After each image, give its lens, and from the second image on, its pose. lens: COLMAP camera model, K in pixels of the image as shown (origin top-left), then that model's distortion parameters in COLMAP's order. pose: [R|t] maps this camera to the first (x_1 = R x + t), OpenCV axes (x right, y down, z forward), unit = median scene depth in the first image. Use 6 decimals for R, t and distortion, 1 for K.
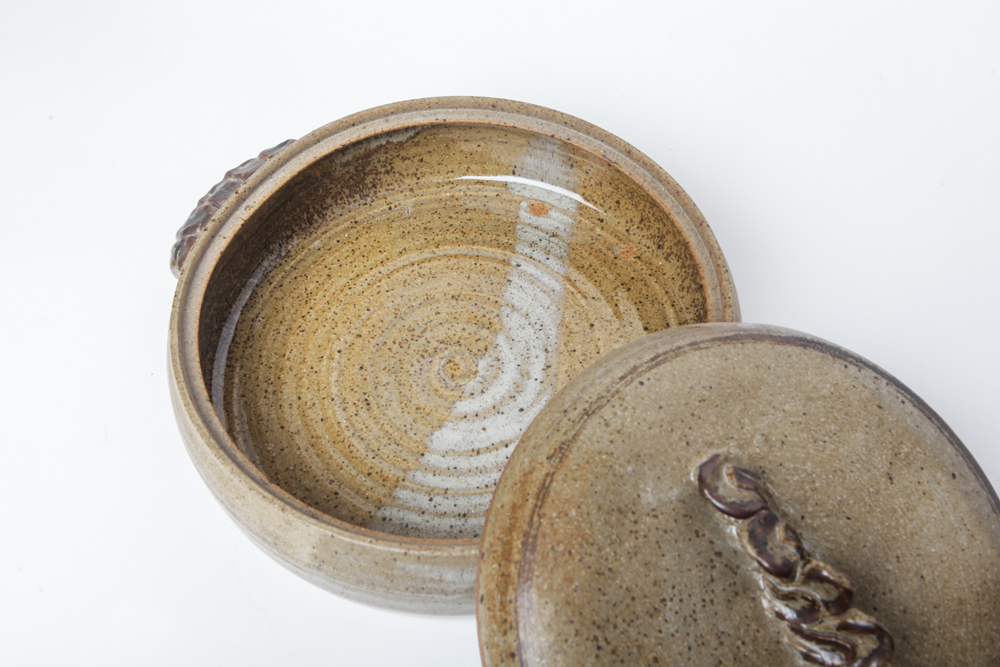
lens RADIAL K [[1104.5, 0, 500.0], [0, 1104.5, 333.5], [0, 0, 1]] dist [-0.017877, 0.001009]
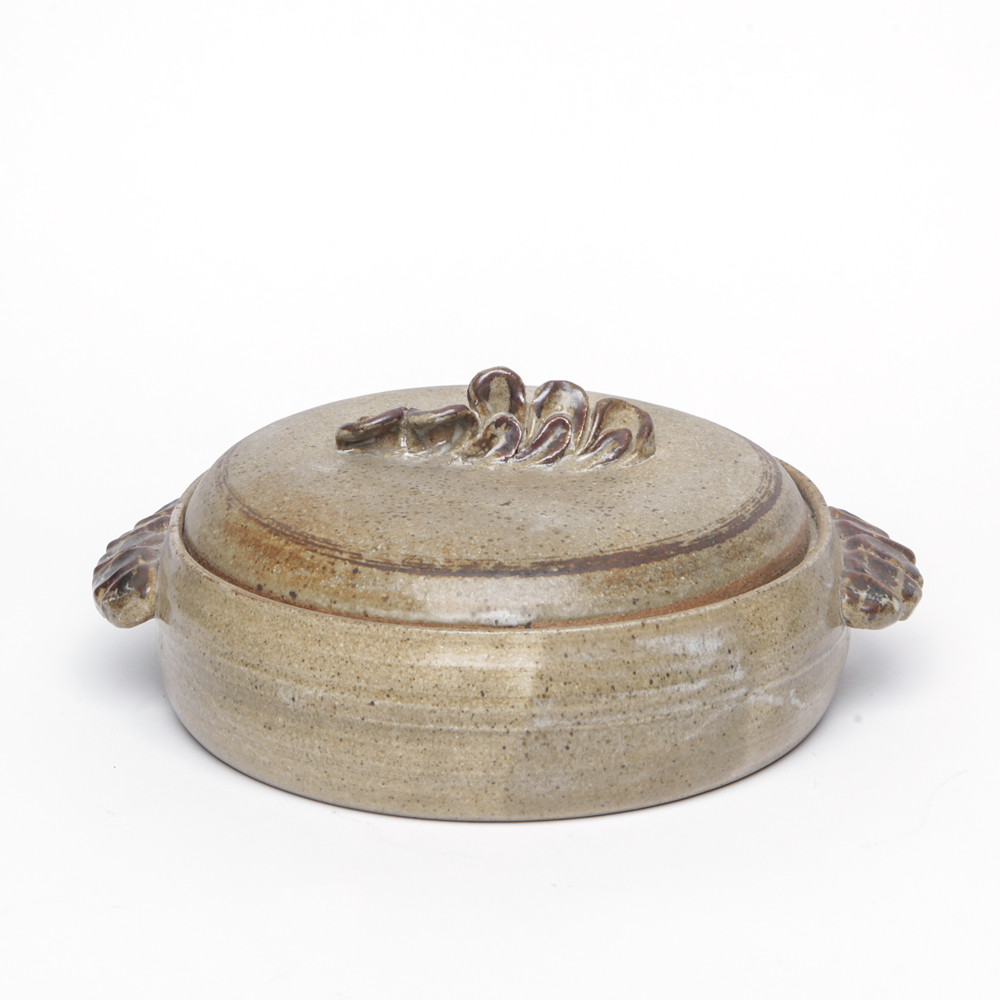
lens RADIAL K [[2927.7, 0, 500.0], [0, 2927.7, 500.0], [0, 0, 1]] dist [0.017871, 0.021449]
pose [[0.606565, -0.446396, 0.657883, -1.116891], [0.783359, 0.476861, -0.398687, 0.985967], [-0.135747, 0.757189, 0.638935, -0.493366]]
